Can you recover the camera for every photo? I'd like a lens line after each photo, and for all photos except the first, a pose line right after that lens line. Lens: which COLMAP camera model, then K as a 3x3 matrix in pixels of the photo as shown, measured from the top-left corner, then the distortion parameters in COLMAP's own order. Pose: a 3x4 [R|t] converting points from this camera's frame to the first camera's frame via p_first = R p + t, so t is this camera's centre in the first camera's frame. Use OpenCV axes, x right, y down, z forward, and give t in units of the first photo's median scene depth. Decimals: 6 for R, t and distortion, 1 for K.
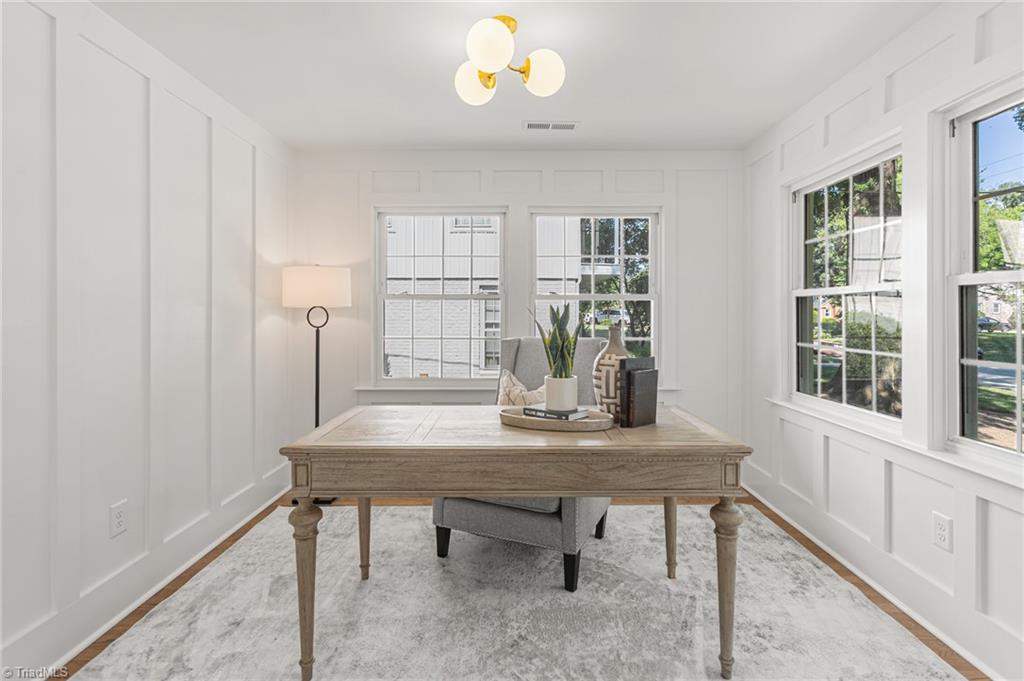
lens RADIAL K [[494.0, 0, 505.4], [0, 494.0, 312.5], [0, 0, 1]] dist [-0.014260, 0.002109]
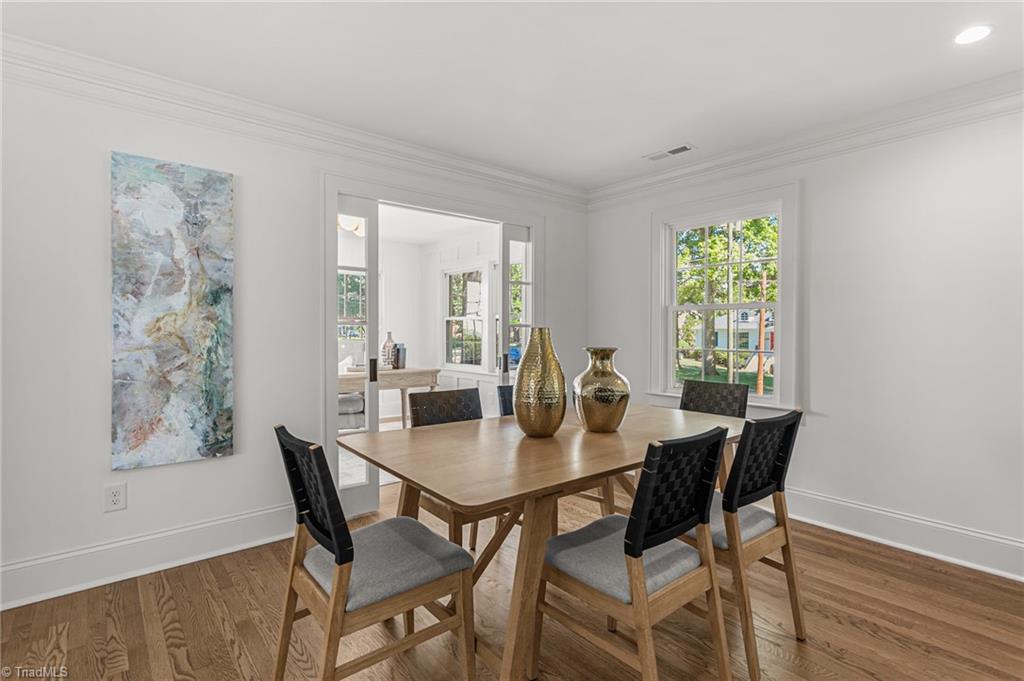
lens RADIAL K [[494.0, 0, 509.6], [0, 494.0, 340.4], [0, 0, 1]] dist [-0.014260, 0.002109]
pose [[0.763460, -0.007577, 0.645811, -1.015011], [-0.001573, 0.999906, 0.013591, 0.032127], [-0.645854, -0.011392, 0.763376, -1.438064]]
